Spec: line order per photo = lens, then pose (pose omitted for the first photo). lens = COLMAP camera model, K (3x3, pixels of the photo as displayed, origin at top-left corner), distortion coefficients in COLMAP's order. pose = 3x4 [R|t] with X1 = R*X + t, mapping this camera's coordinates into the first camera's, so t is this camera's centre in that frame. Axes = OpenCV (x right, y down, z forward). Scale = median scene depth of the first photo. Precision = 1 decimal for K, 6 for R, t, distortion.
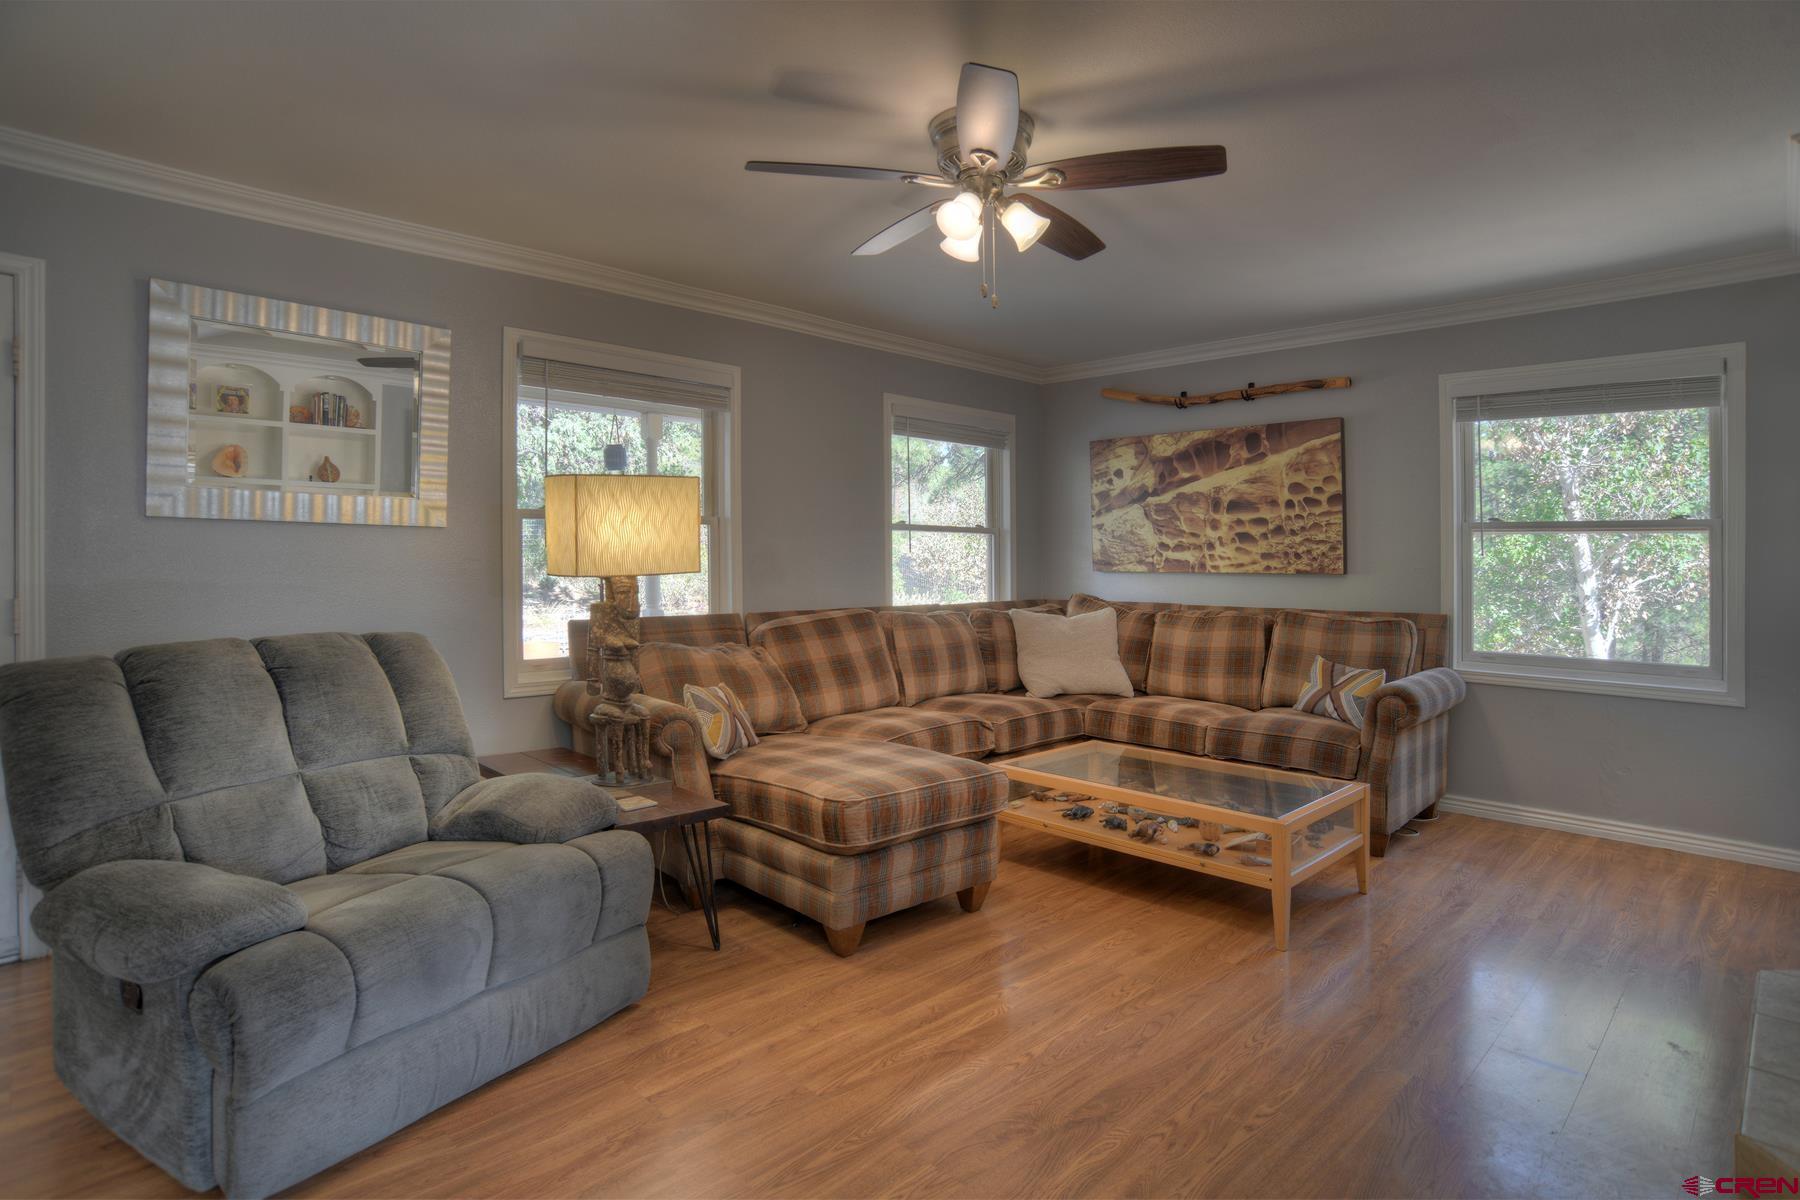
lens RADIAL K [[937.3, 0, 913.1], [0, 937.3, 590.1], [0, 0, 1]] dist [-0.064632, 0.001526]
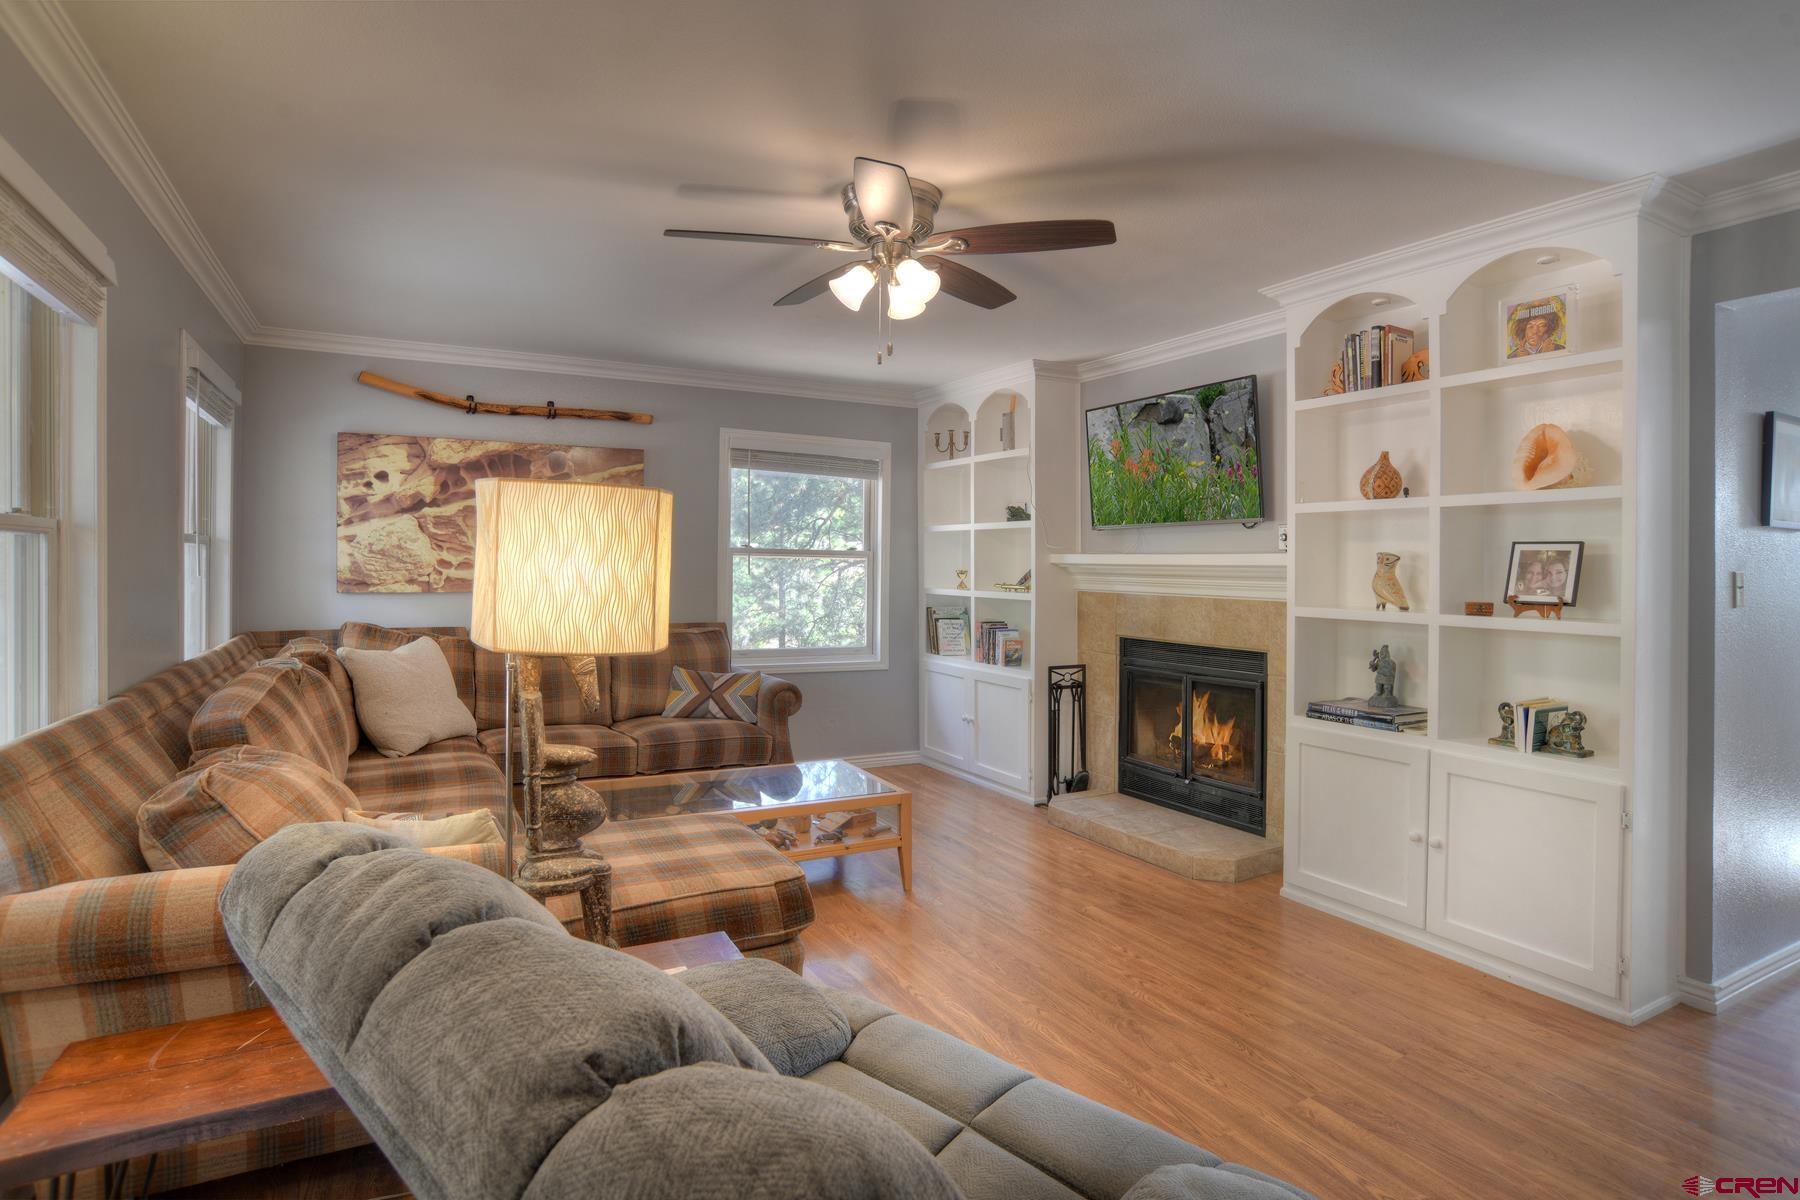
lens RADIAL K [[937.3, 0, 907.6], [0, 937.3, 582.1], [0, 0, 1]] dist [-0.064632, 0.001526]
pose [[0.285769, -0.020131, 0.958087, -0.449175], [0.020946, 0.999672, 0.014757, -0.033140], [-0.958070, 0.015851, 0.286097, 0.322946]]
